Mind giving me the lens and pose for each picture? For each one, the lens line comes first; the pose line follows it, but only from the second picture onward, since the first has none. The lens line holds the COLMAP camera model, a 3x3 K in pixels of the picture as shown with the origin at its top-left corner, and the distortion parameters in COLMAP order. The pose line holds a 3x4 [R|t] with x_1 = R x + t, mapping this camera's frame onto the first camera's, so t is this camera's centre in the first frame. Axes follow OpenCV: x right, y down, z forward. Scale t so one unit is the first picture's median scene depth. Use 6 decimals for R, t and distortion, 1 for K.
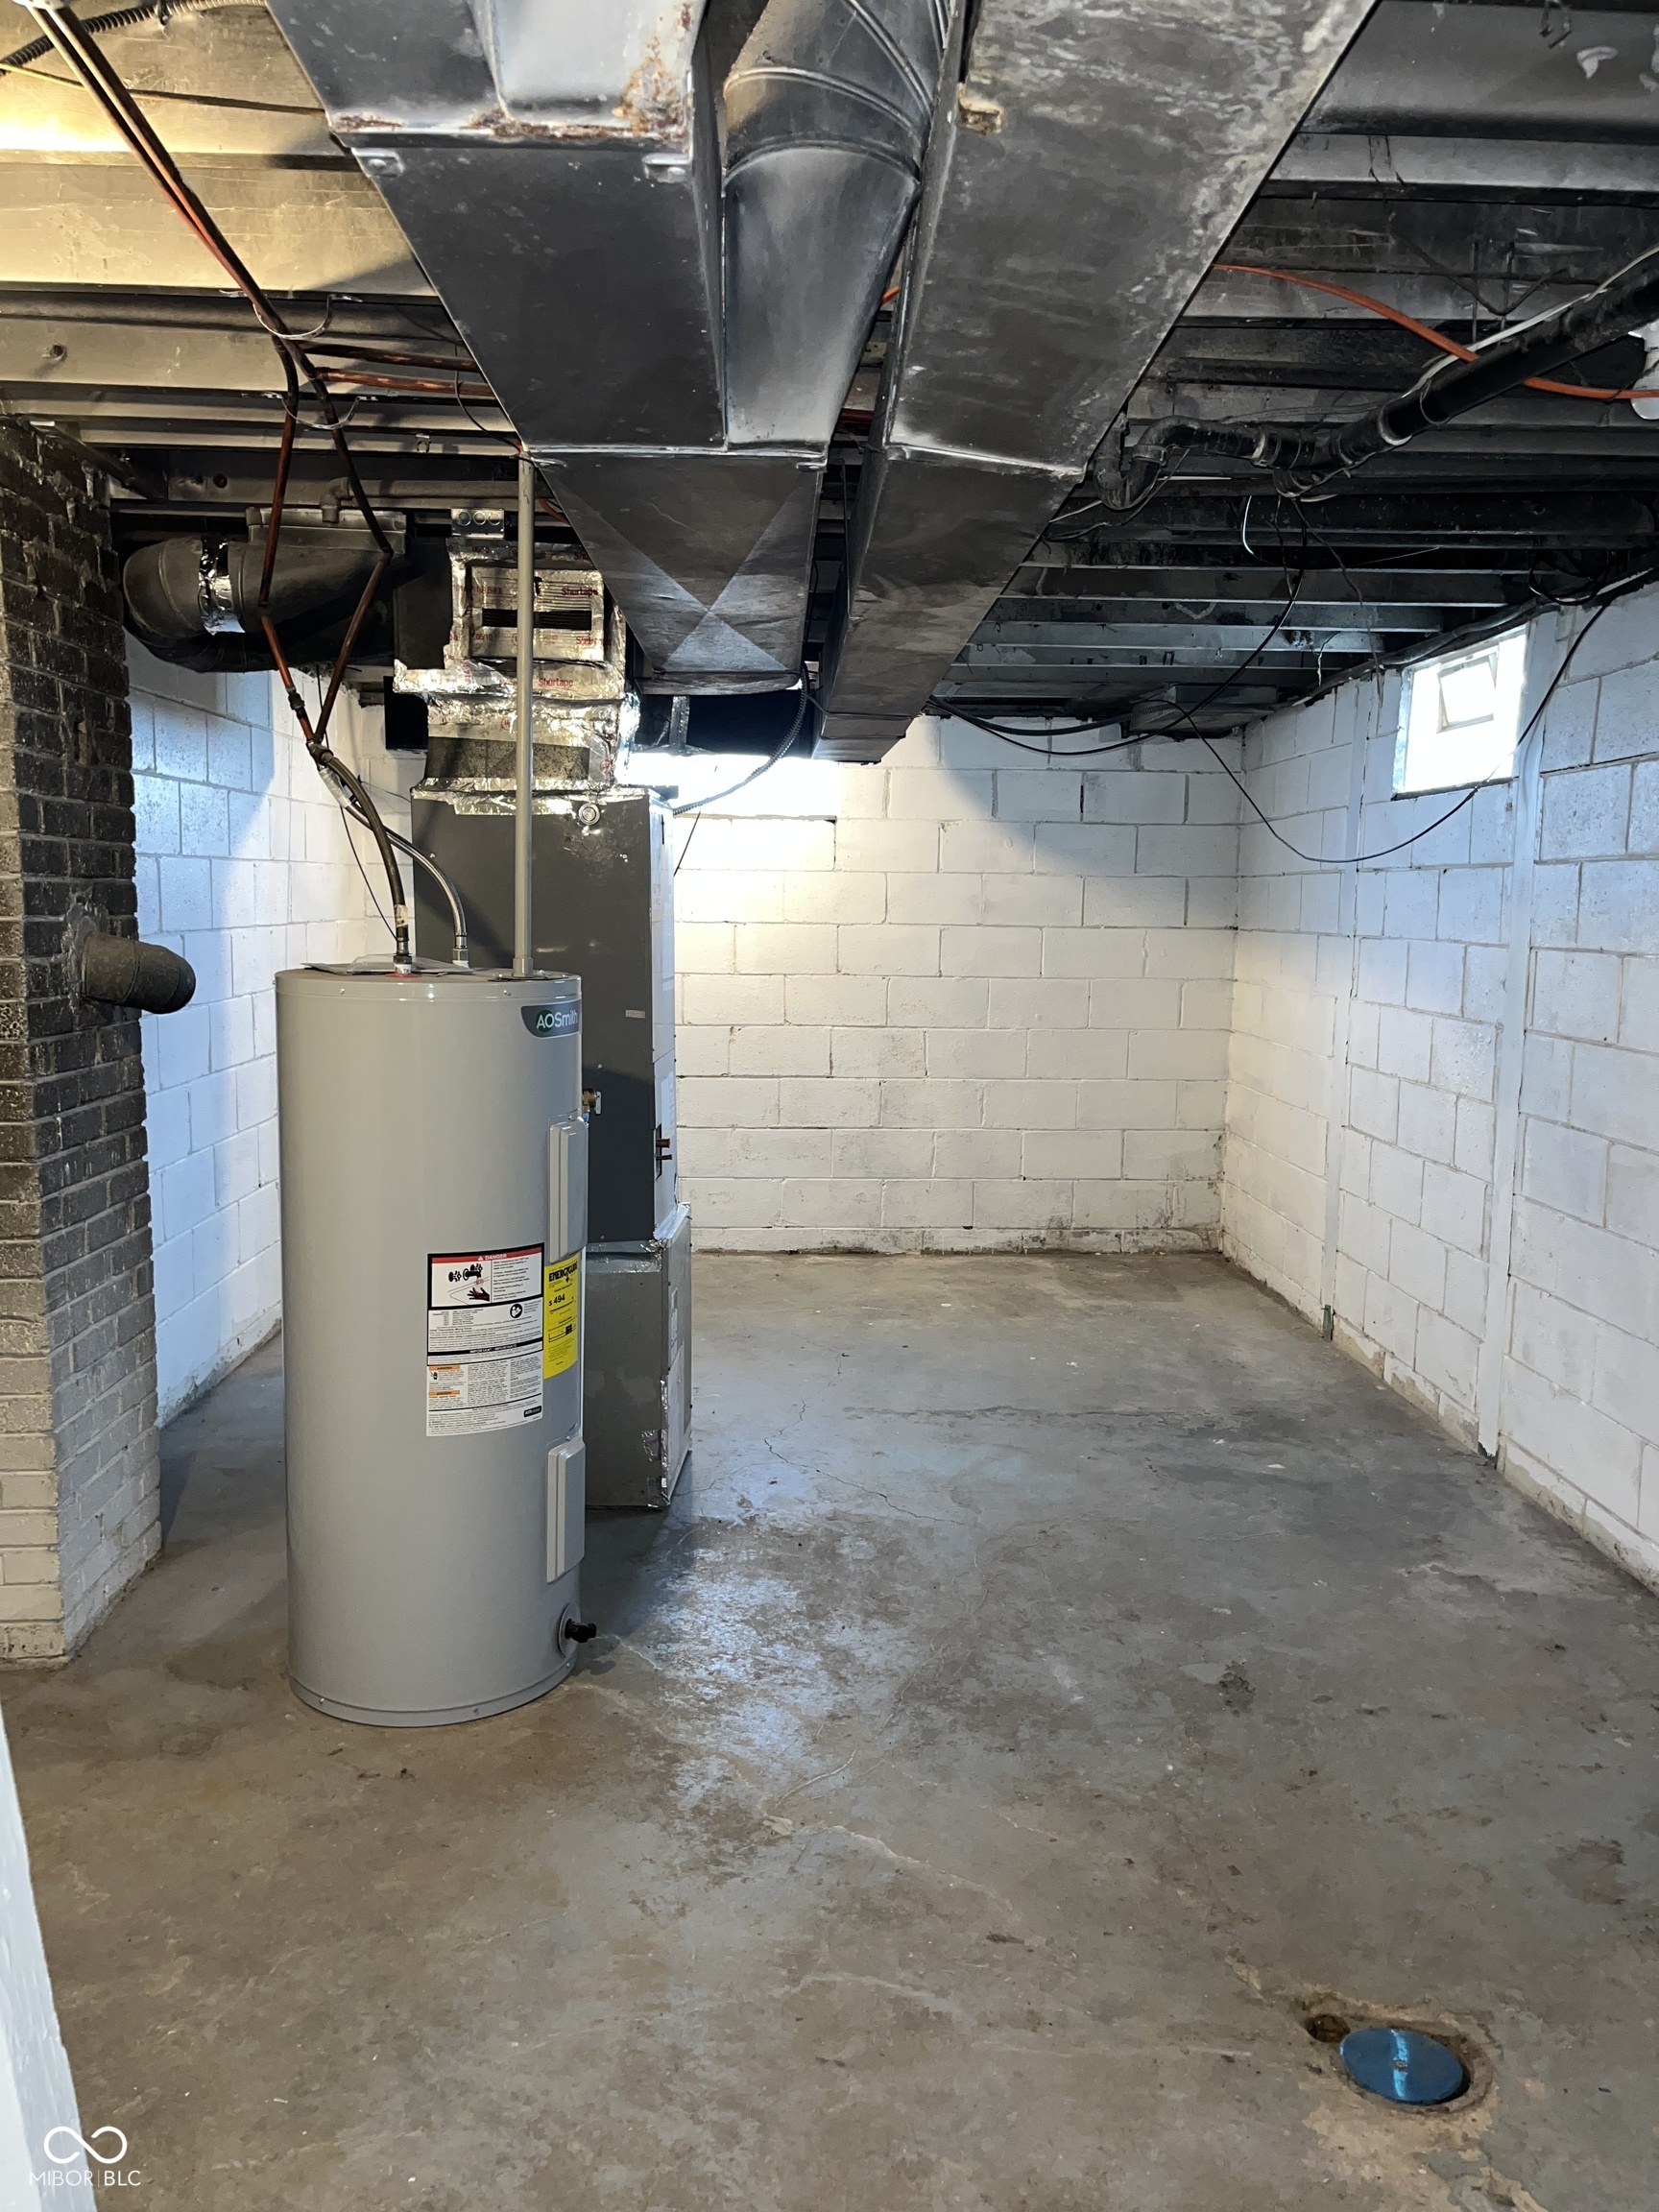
lens RADIAL K [[1668.5, 0, 829.6], [0, 1668.5, 1107.9], [0, 0, 1]] dist [0.039526, -0.060485]
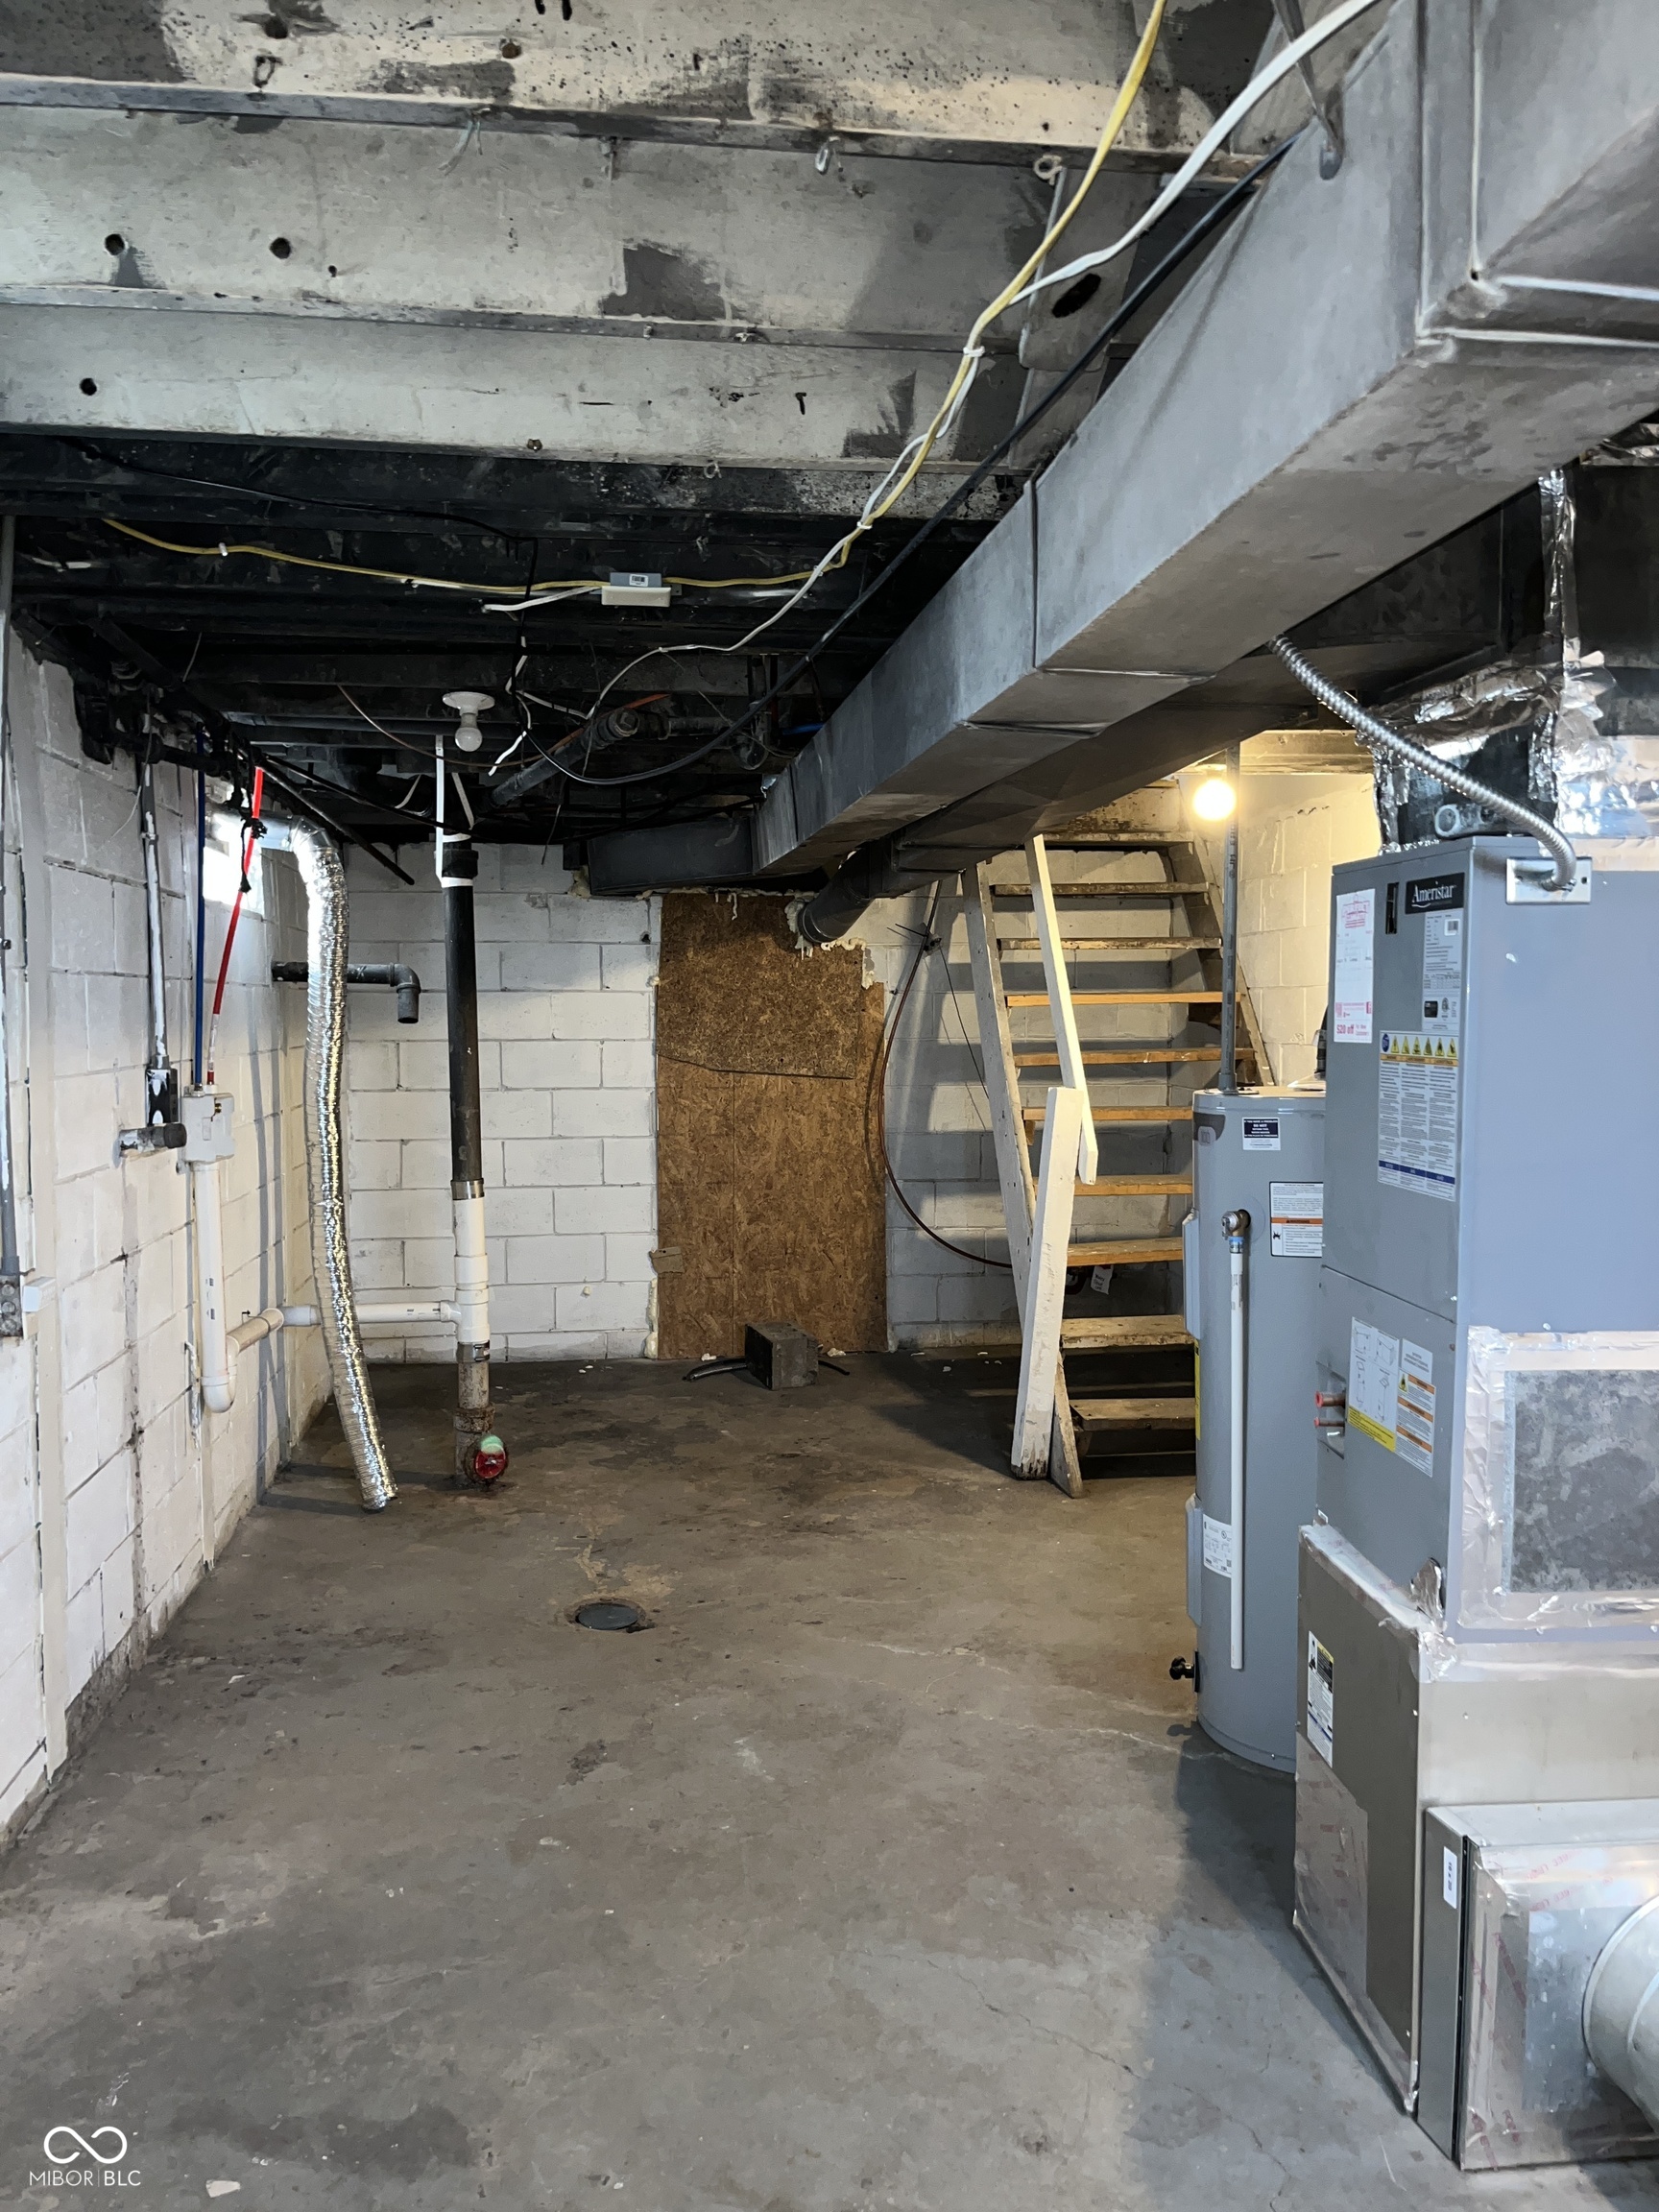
lens RADIAL K [[1668.5, 0, 827.3], [0, 1668.5, 1106.5], [0, 0, 1]] dist [0.039526, -0.060485]
pose [[-0.995757, -0.001674, -0.092004, 0.186183], [-0.018053, 0.983958, 0.177484, -0.245842], [0.090231, 0.178392, -0.979814, 1.941642]]
